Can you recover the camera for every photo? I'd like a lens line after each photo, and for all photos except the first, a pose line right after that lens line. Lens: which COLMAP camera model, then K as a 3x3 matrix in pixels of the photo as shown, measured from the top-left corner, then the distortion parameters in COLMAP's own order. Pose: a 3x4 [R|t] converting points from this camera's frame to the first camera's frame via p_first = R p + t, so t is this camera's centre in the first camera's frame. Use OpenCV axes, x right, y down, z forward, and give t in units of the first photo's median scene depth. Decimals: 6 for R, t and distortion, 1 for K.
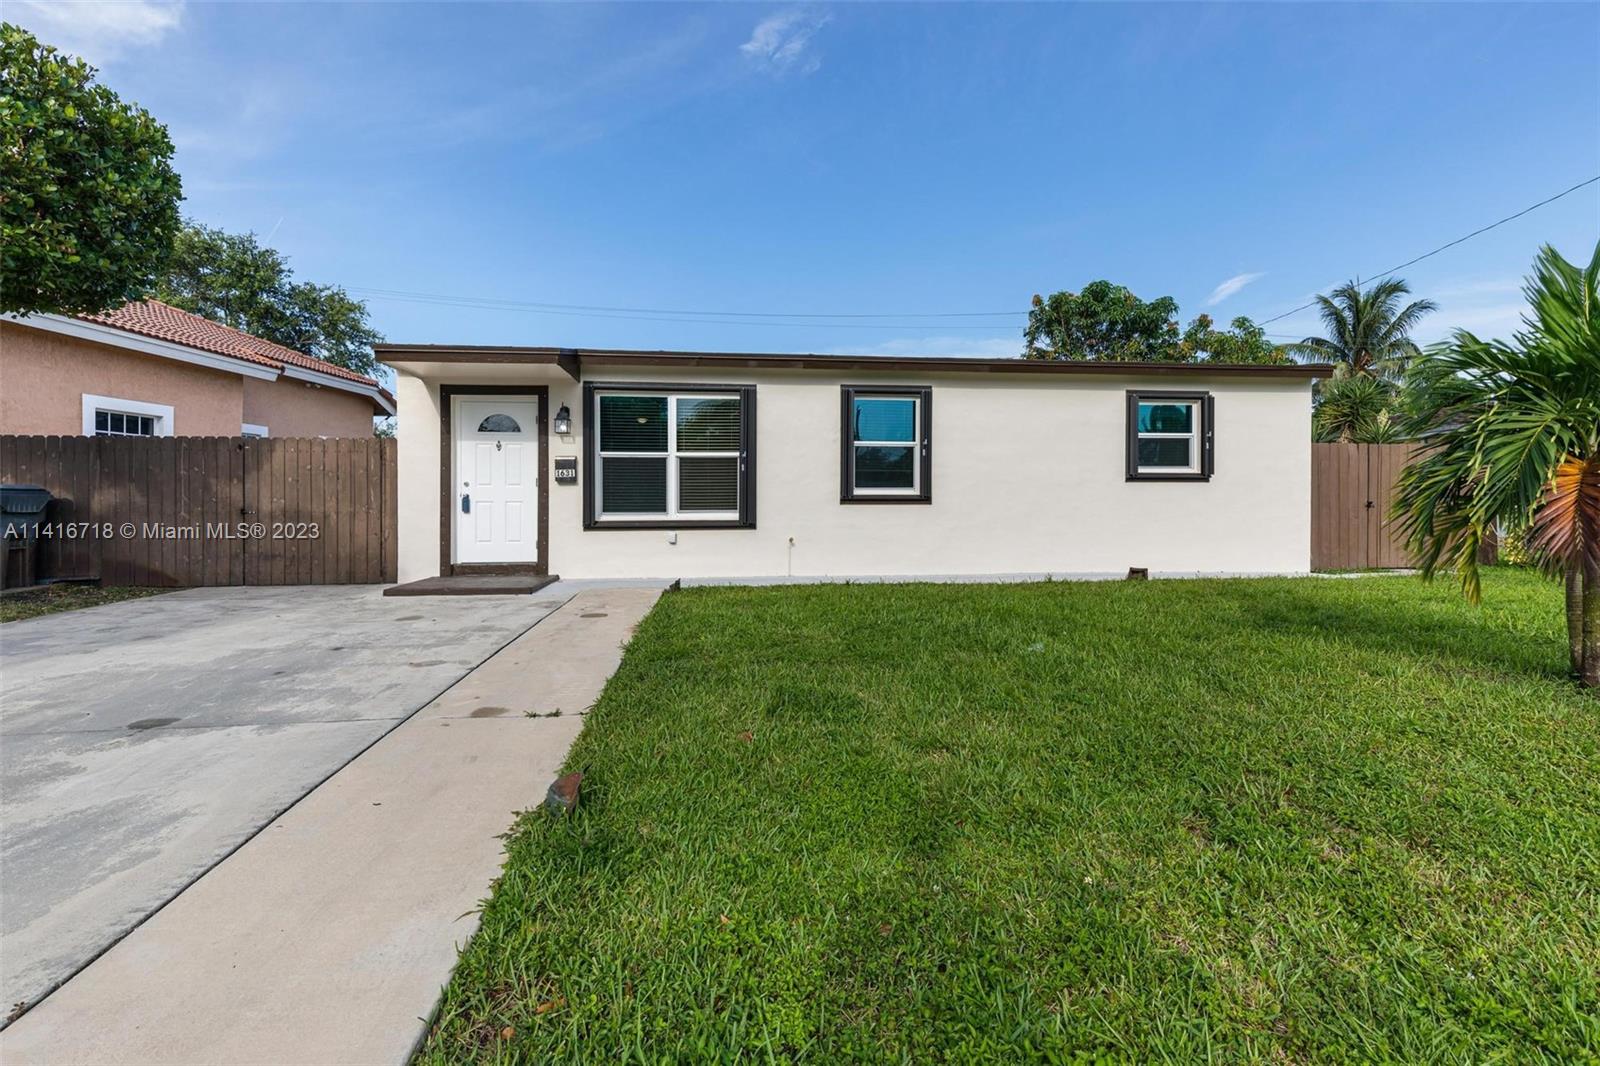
lens RADIAL K [[711.2, 0, 799.5], [0, 711.2, 501.2], [0, 0, 1]] dist [0.003229, 0.000152]
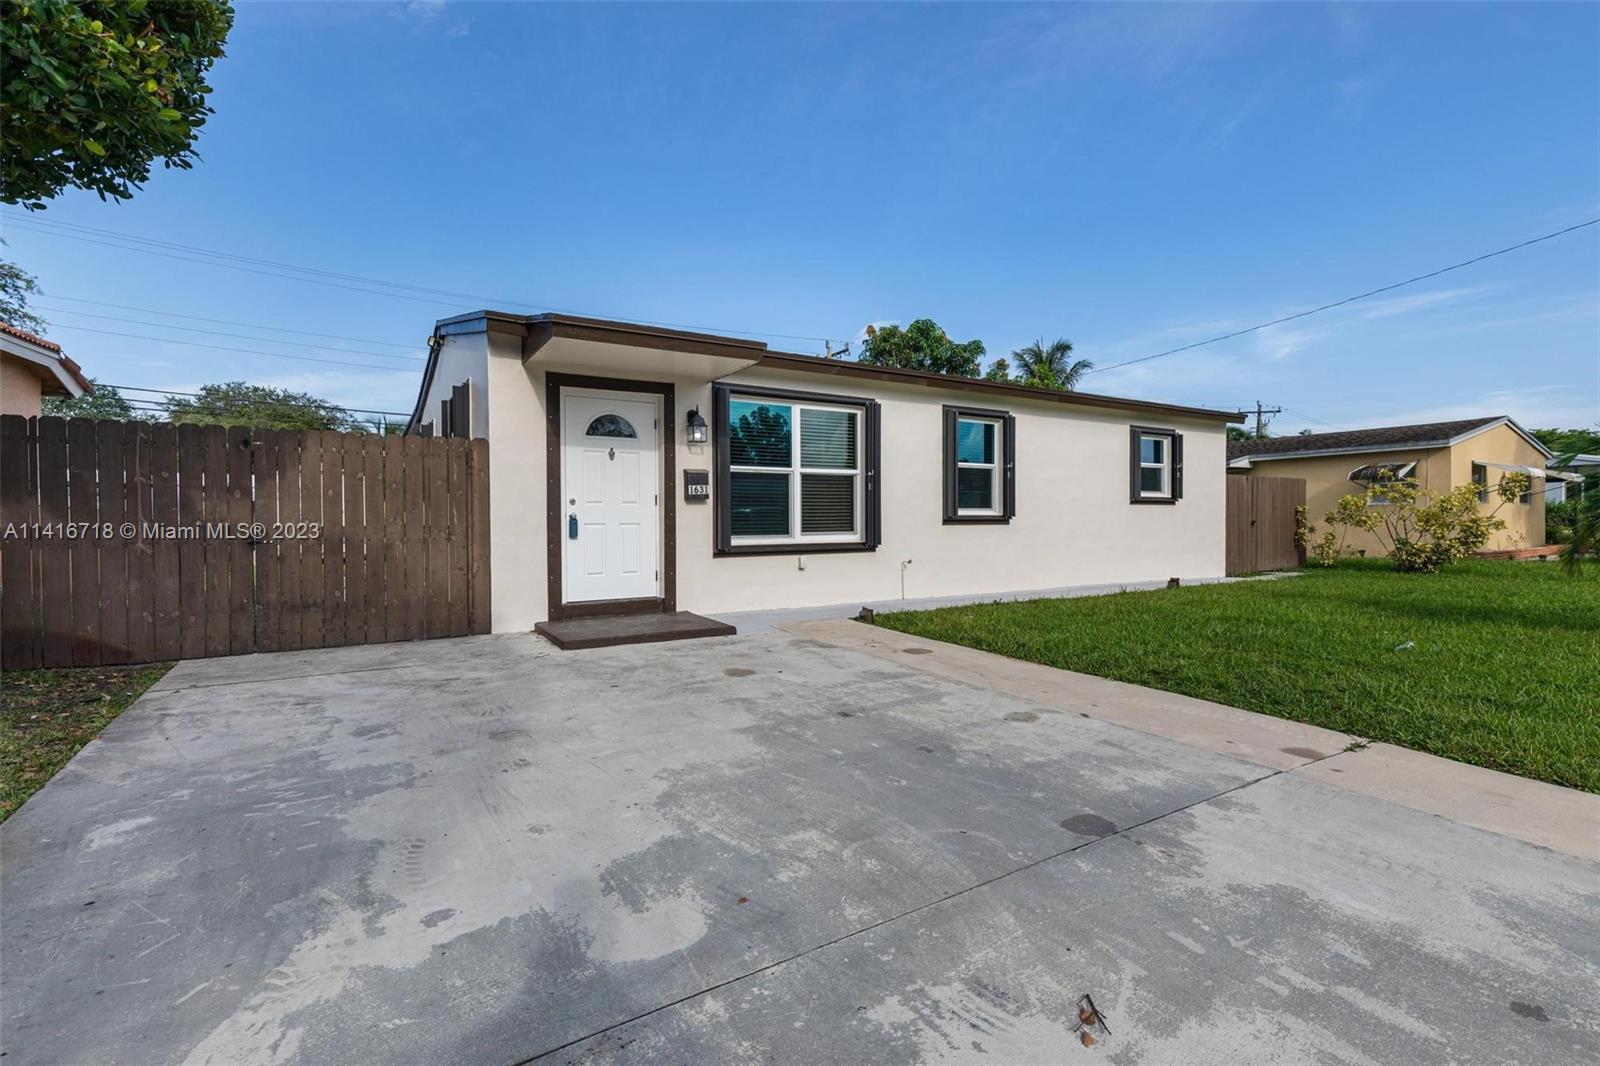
lens RADIAL K [[730.7, 0, 800.0], [0, 730.7, 533.0], [0, 0, 1]] dist [0.001621, 0.000197]
pose [[0.903473, -0.010108, 0.428525, -0.575657], [0.003558, 0.999864, 0.016083, -0.001593], [-0.428630, -0.013006, 0.903387, 0.162937]]
